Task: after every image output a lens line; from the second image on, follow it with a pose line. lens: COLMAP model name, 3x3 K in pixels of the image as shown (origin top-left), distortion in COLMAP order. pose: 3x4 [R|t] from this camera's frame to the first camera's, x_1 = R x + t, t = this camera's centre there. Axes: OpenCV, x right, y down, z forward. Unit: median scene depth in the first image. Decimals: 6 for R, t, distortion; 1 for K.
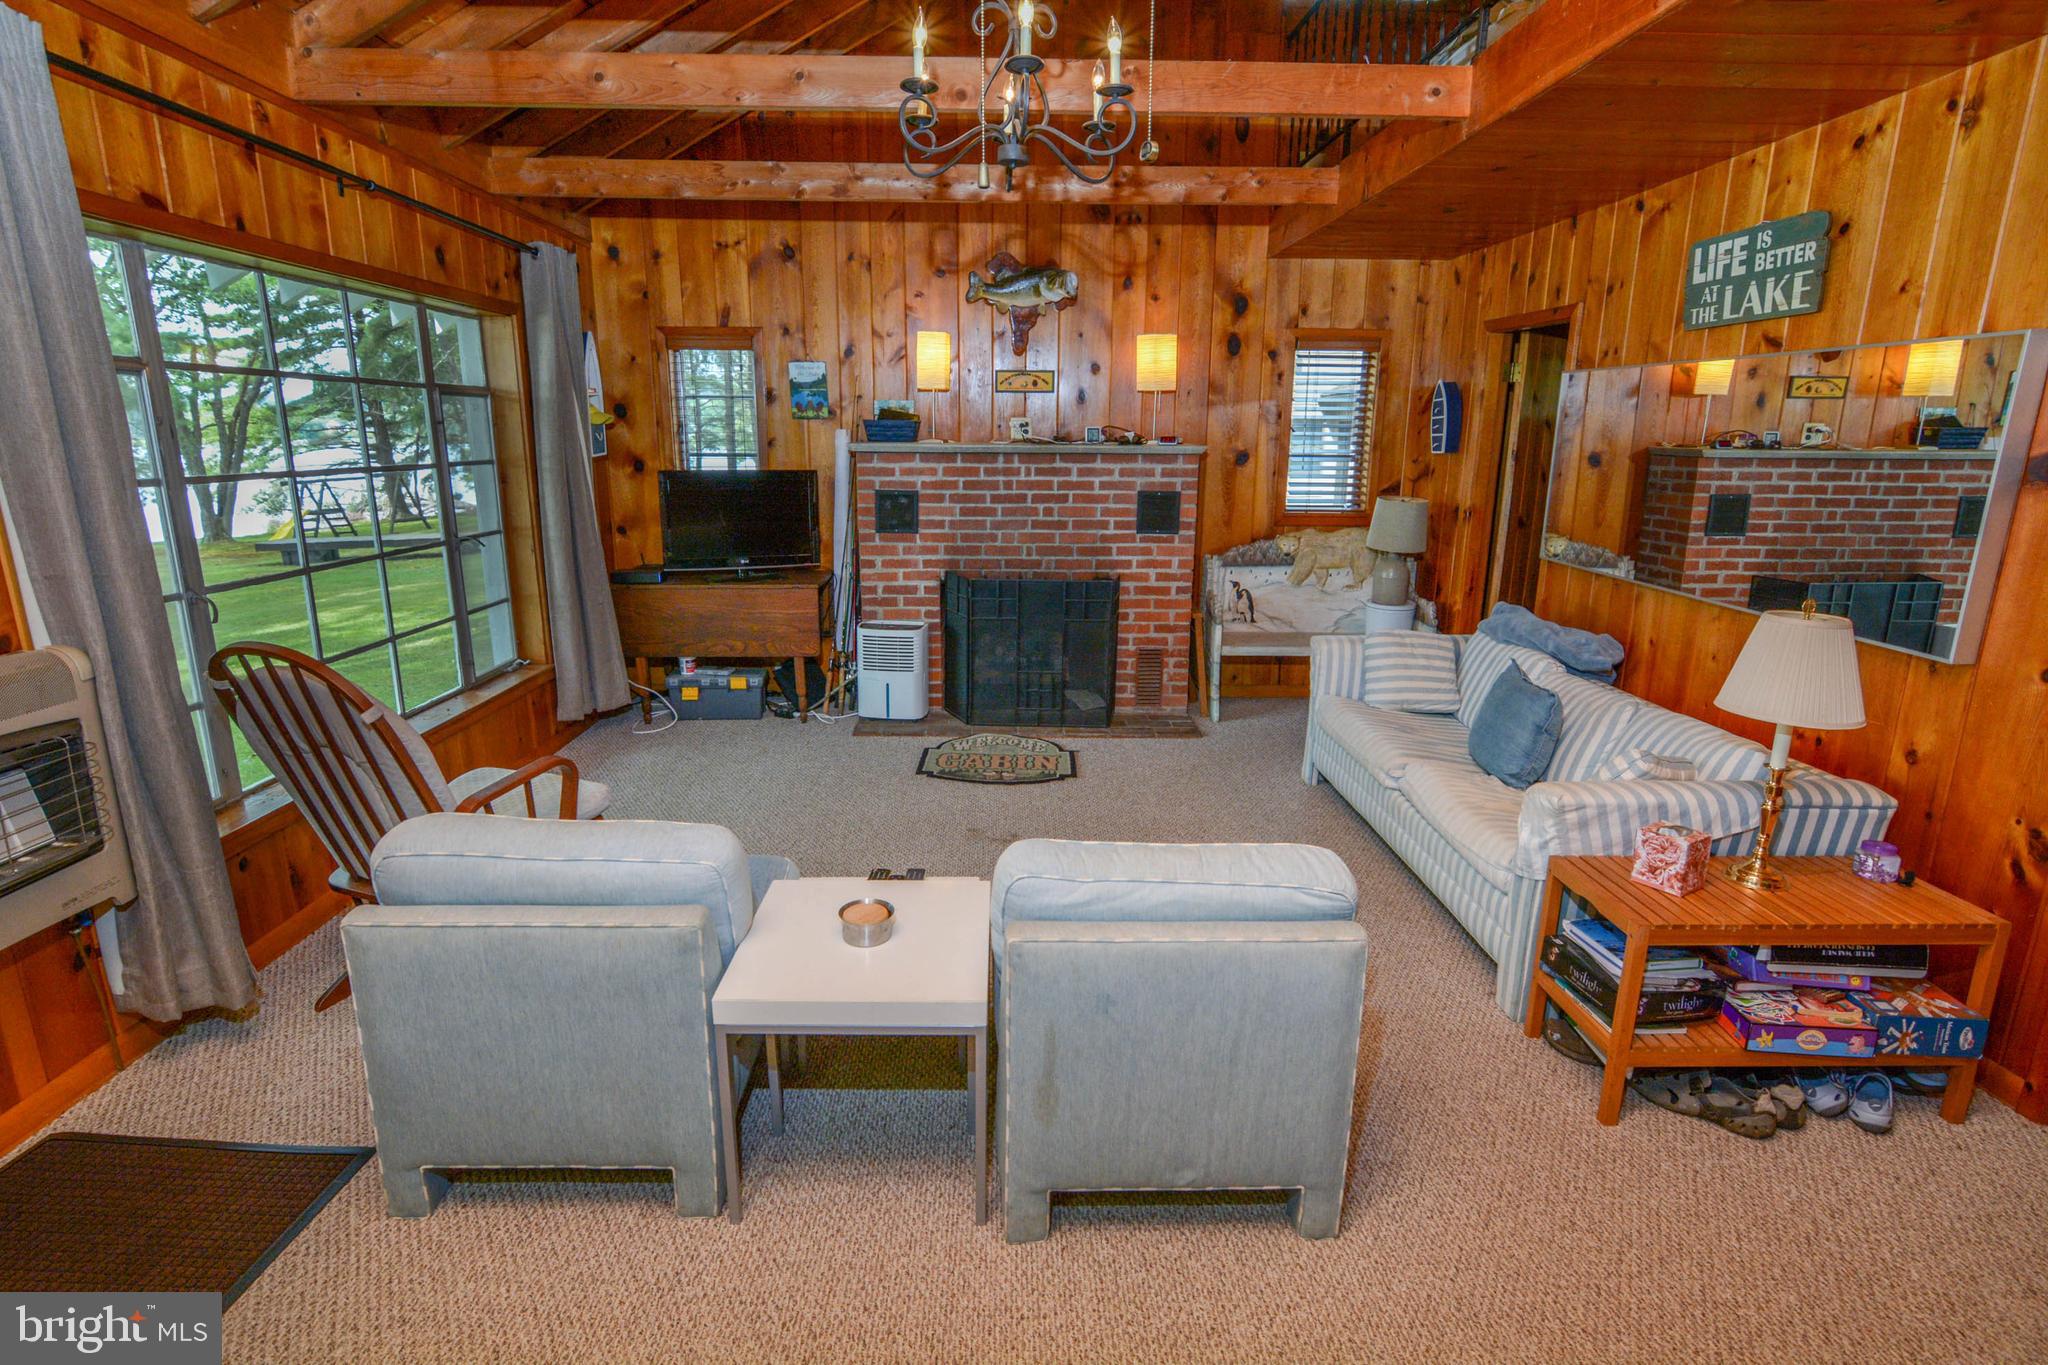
lens RADIAL K [[995.0, 0, 1018.9], [0, 995.0, 678.2], [0, 0, 1]] dist [-0.036885, 0.013003]
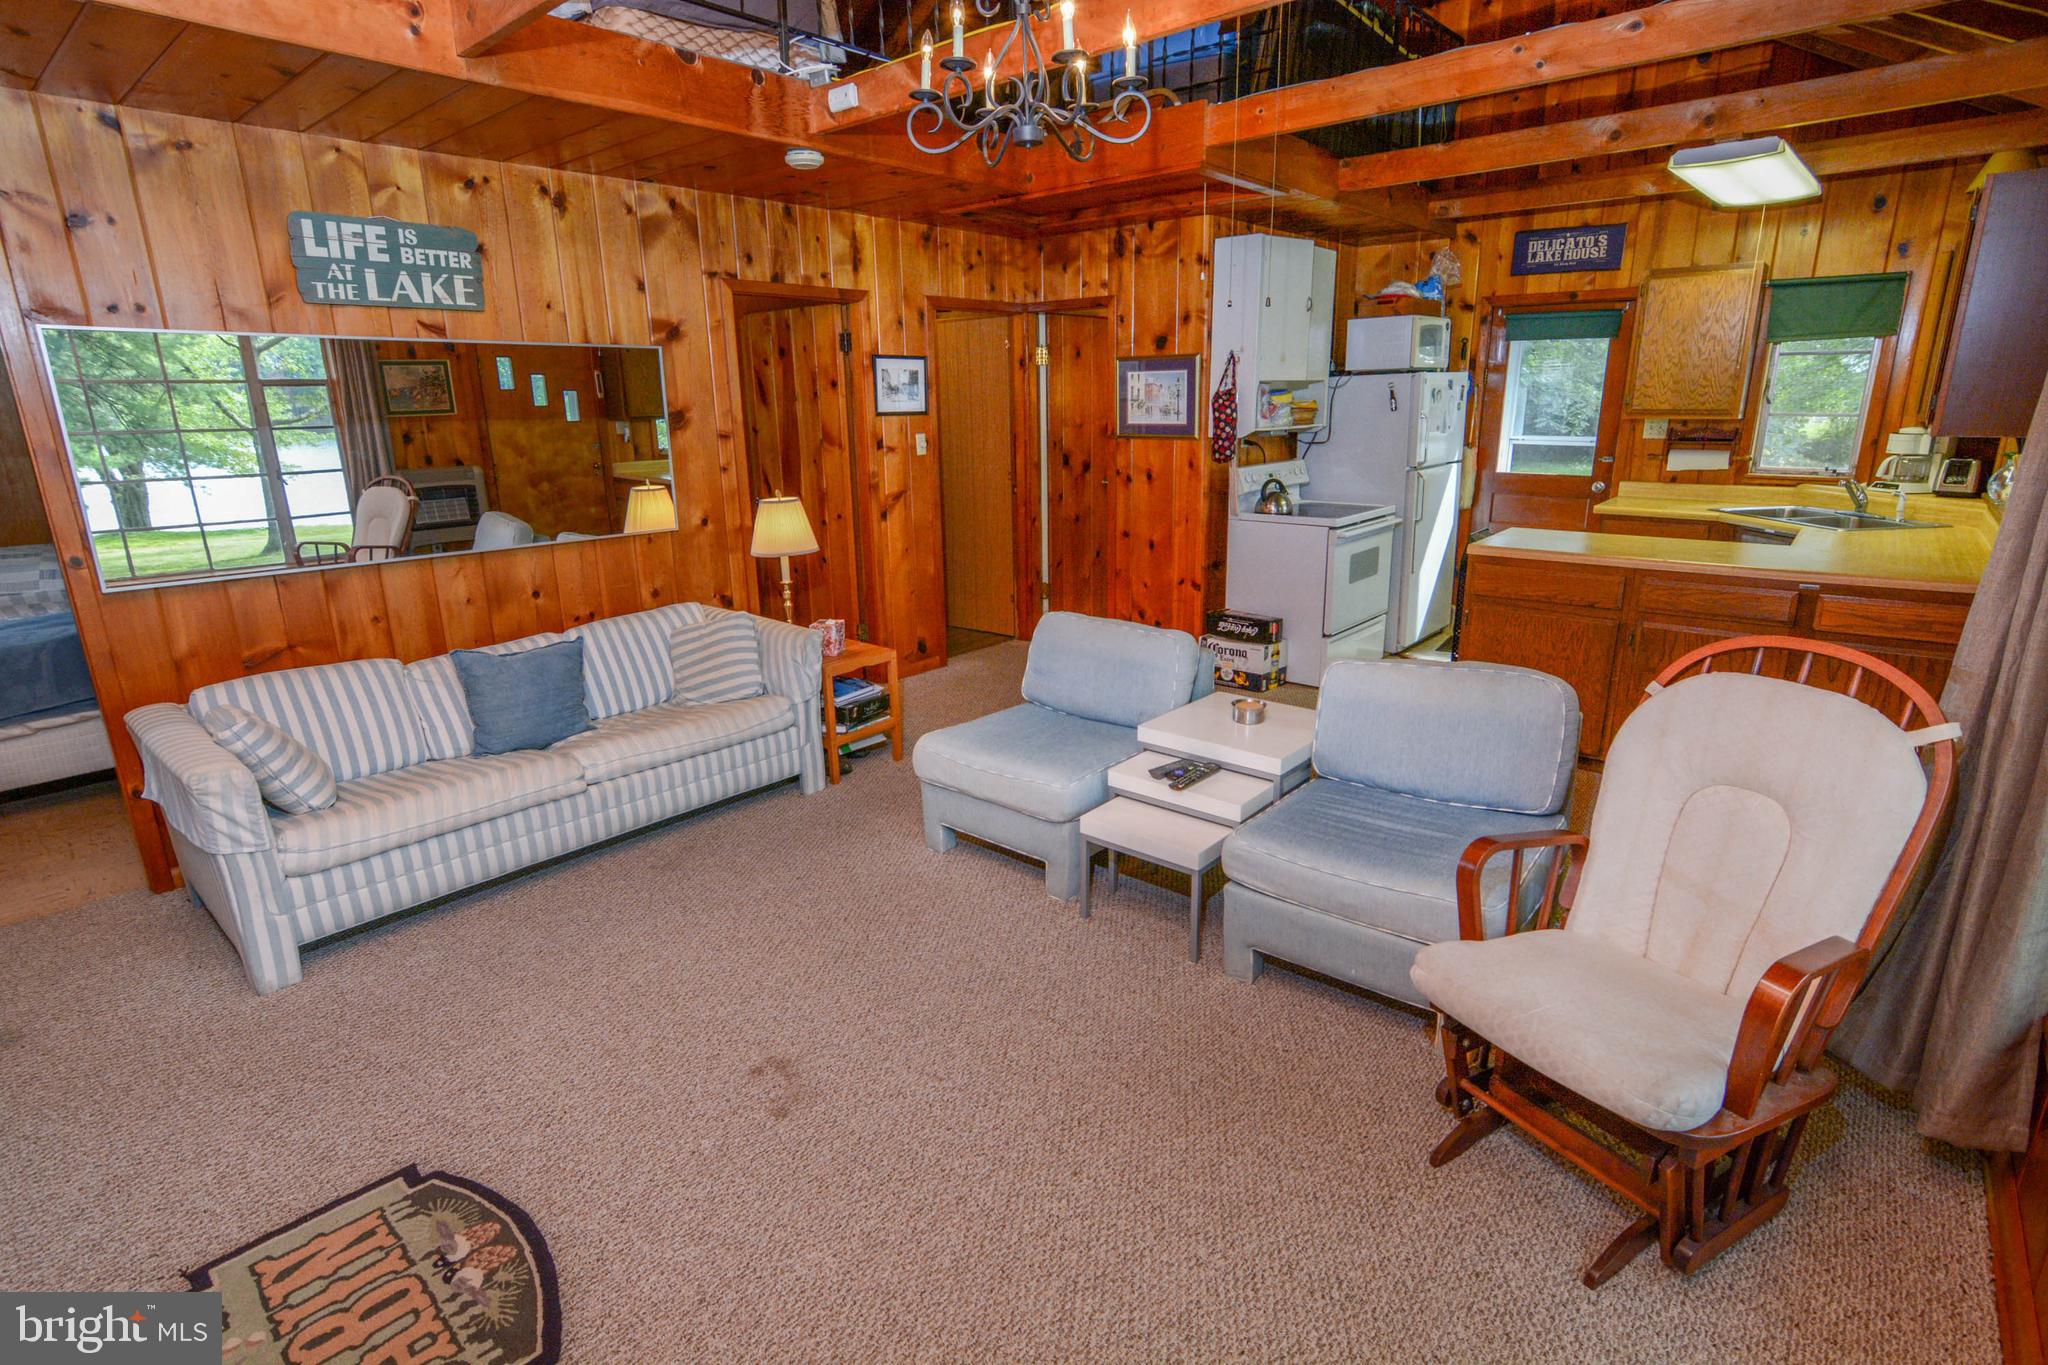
lens RADIAL K [[997.3, 0, 1019.7], [0, 997.3, 674.8], [0, 0, 1]] dist [-0.033016, 0.010343]
pose [[-0.744331, -0.173342, 0.644921, -0.350549], [0.169650, 0.884962, 0.433661, -0.217107], [-0.645902, 0.432198, -0.629297, 0.863922]]
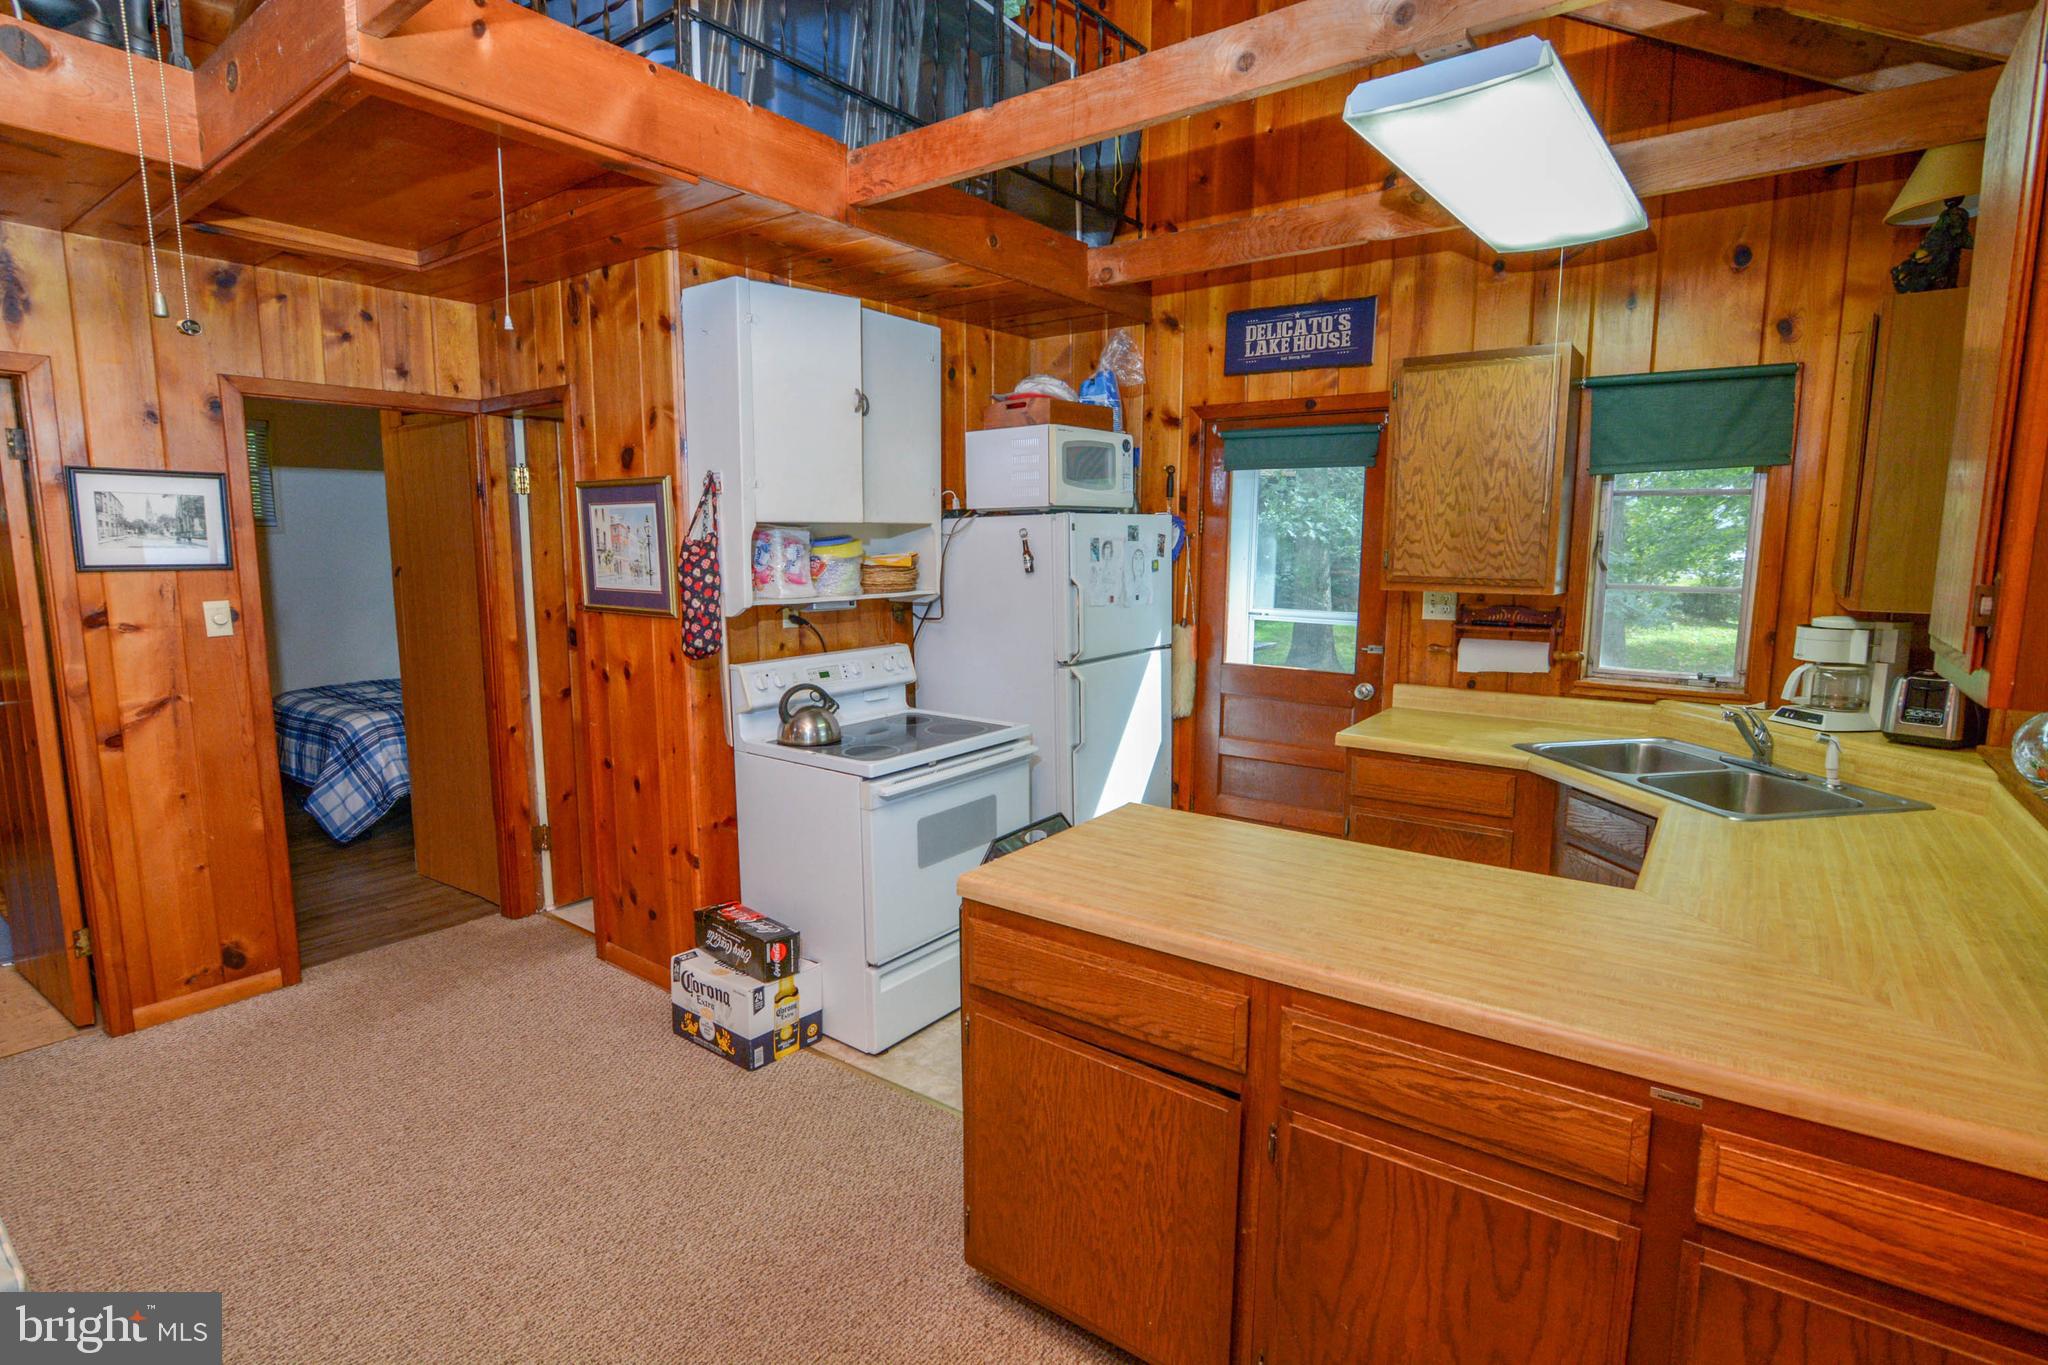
lens RADIAL K [[997.3, 0, 1019.7], [0, 997.3, 674.8], [0, 0, 1]] dist [-0.033016, 0.010343]
pose [[-0.790686, -0.091281, 0.605379, -0.318981], [0.137290, 0.937203, 0.320629, -0.086810], [-0.596630, 0.336629, -0.728501, 0.315435]]
